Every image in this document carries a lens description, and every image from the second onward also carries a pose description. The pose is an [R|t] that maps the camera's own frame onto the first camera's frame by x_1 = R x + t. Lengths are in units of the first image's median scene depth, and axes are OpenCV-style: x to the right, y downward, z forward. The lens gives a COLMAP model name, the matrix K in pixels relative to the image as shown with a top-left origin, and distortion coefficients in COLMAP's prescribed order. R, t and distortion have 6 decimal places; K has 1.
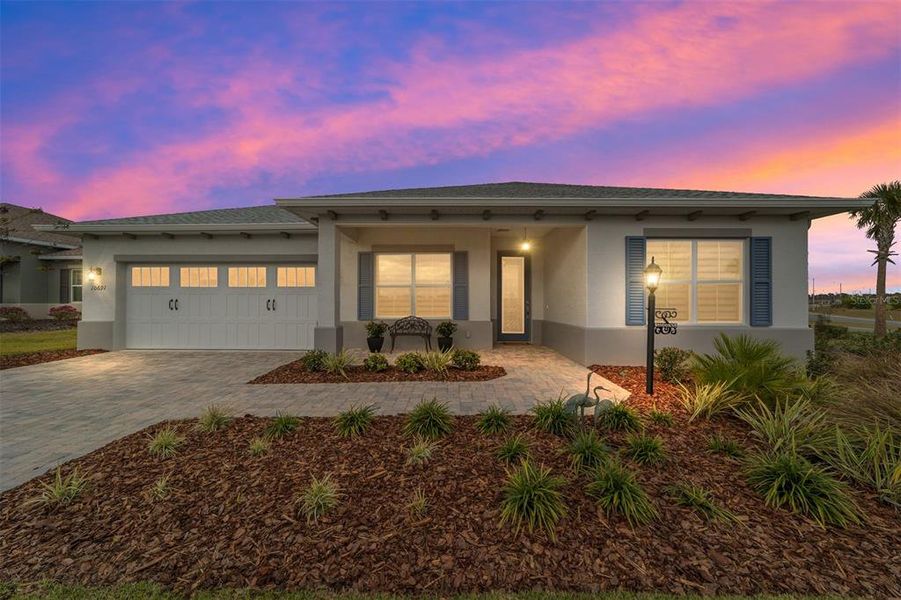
lens RADIAL K [[347.0, 0, 447.0], [0, 347.0, 302.0], [0, 0, 1]] dist [-0.020072, 0.010491]
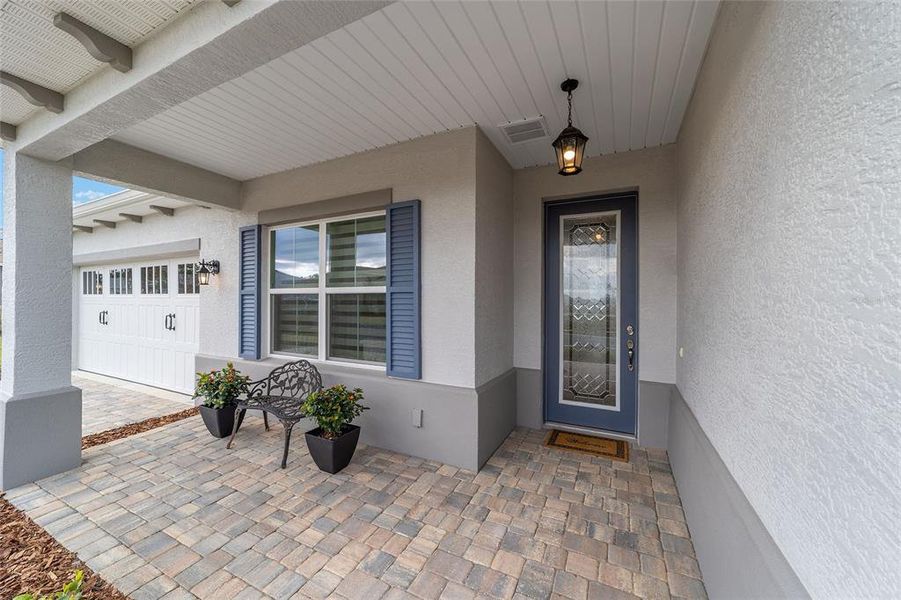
lens RADIAL K [[347.0, 0, 447.0], [0, 347.0, 302.0], [0, 0, 1]] dist [-0.020072, 0.010491]
pose [[0.896853, 0.005152, -0.442298, 0.302569], [-0.005355, 0.999985, 0.000790, -0.040082], [0.442295, 0.001660, 0.896868, 0.793341]]
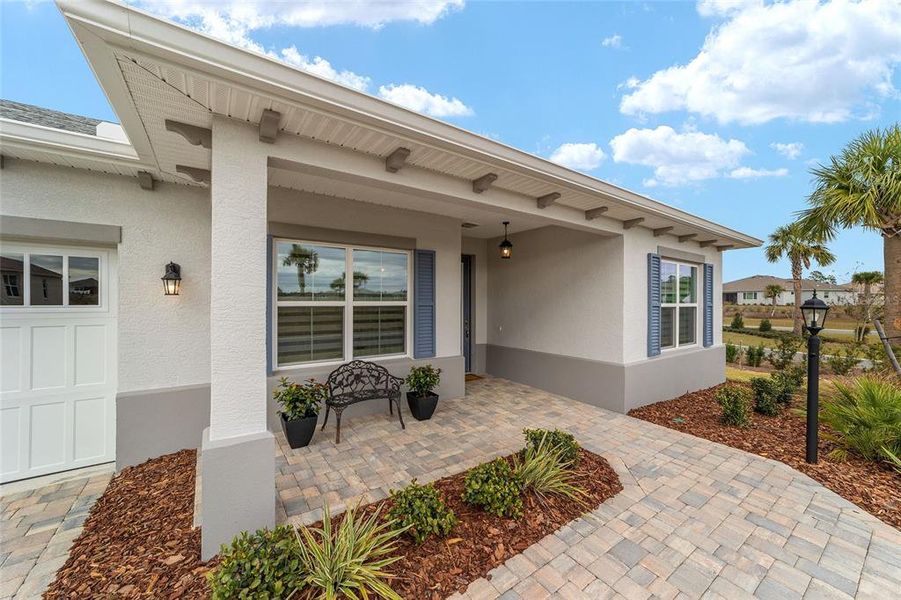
lens RADIAL K [[347.0, 0, 447.0], [0, 347.0, 302.0], [0, 0, 1]] dist [-0.020072, 0.010491]
pose [[0.810429, 0.002595, 0.585831, -0.356499], [-0.004516, 0.999988, 0.001819, -0.061732], [-0.585819, -0.004119, 0.810431, 0.543273]]
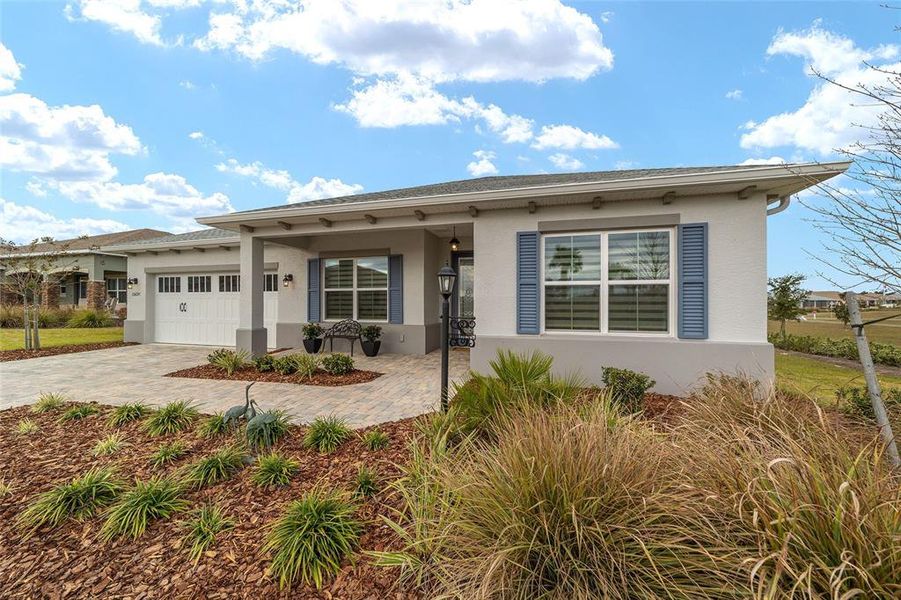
lens RADIAL K [[347.0, 0, 447.0], [0, 347.0, 302.0], [0, 0, 1]] dist [-0.020072, 0.010491]
pose [[0.963242, -0.001300, -0.268631, 0.532033], [0.001739, 0.999998, 0.001398, -0.013397], [0.268628, -0.001814, 0.963242, 0.094136]]
